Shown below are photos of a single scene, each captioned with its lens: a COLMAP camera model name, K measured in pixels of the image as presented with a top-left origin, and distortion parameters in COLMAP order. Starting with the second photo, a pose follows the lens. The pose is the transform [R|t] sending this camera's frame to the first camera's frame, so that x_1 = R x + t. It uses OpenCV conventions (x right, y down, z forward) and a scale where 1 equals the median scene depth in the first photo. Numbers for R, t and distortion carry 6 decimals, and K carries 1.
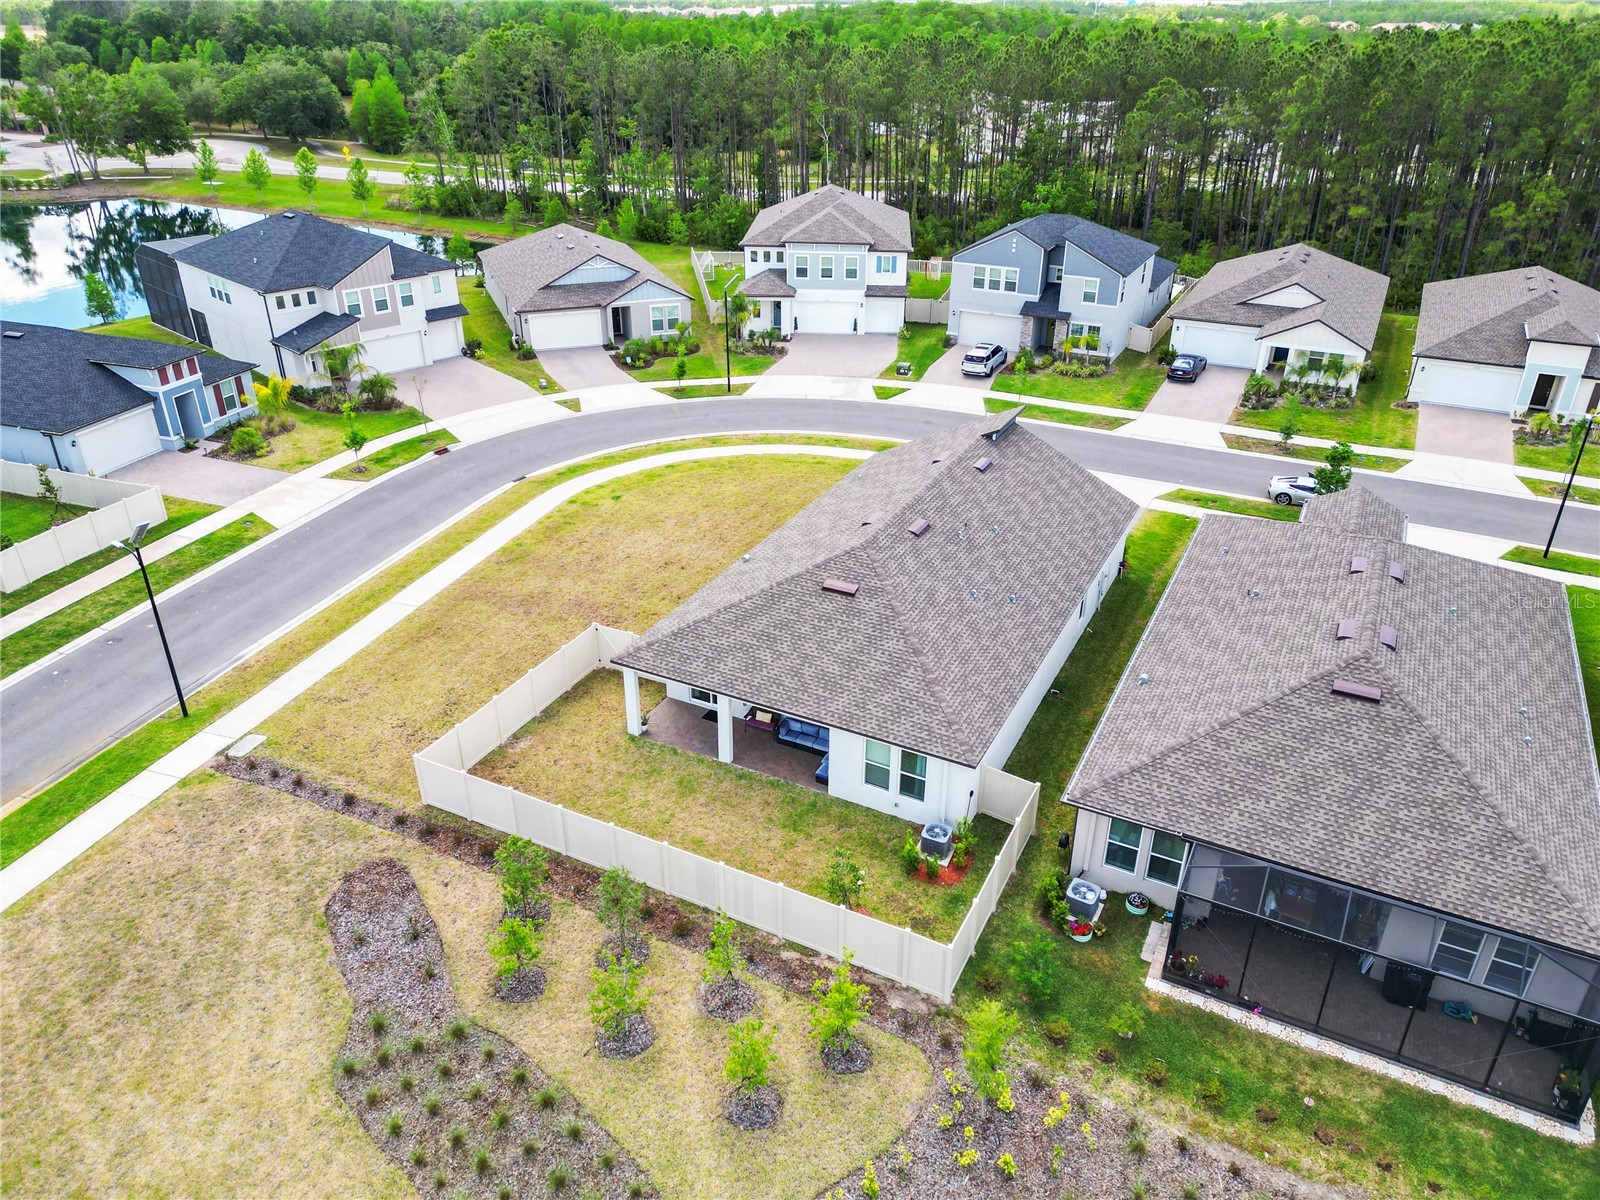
lens RADIAL K [[1122.8, 0, 804.7], [0, 1122.8, 607.8], [0, 0, 1]] dist [0.059267, -0.053434]
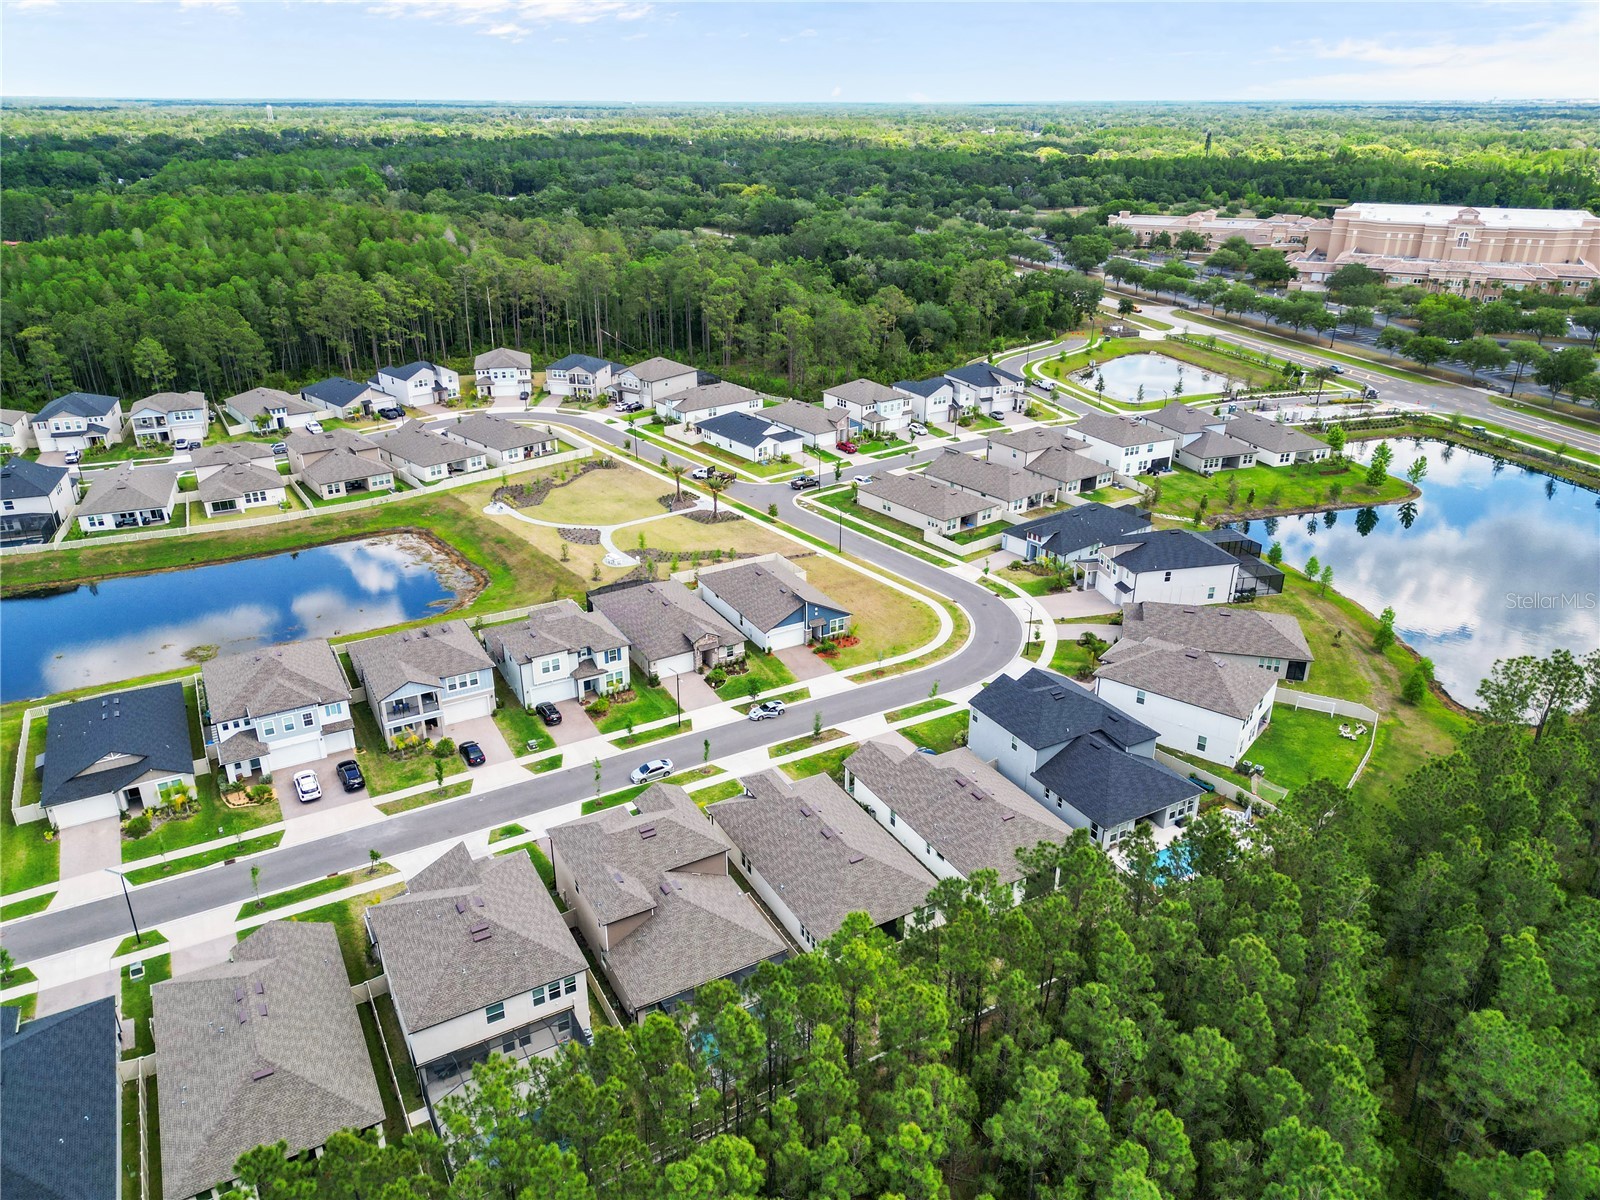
lens RADIAL K [[1122.8, 0, 804.0], [0, 1122.8, 597.7], [0, 0, 1]] dist [0.059267, -0.053434]
pose [[-0.552609, 0.328229, -0.766087, 1.632550], [-0.400643, 0.701398, 0.589513, -1.278246], [0.730827, 0.632698, -0.256096, 1.181043]]
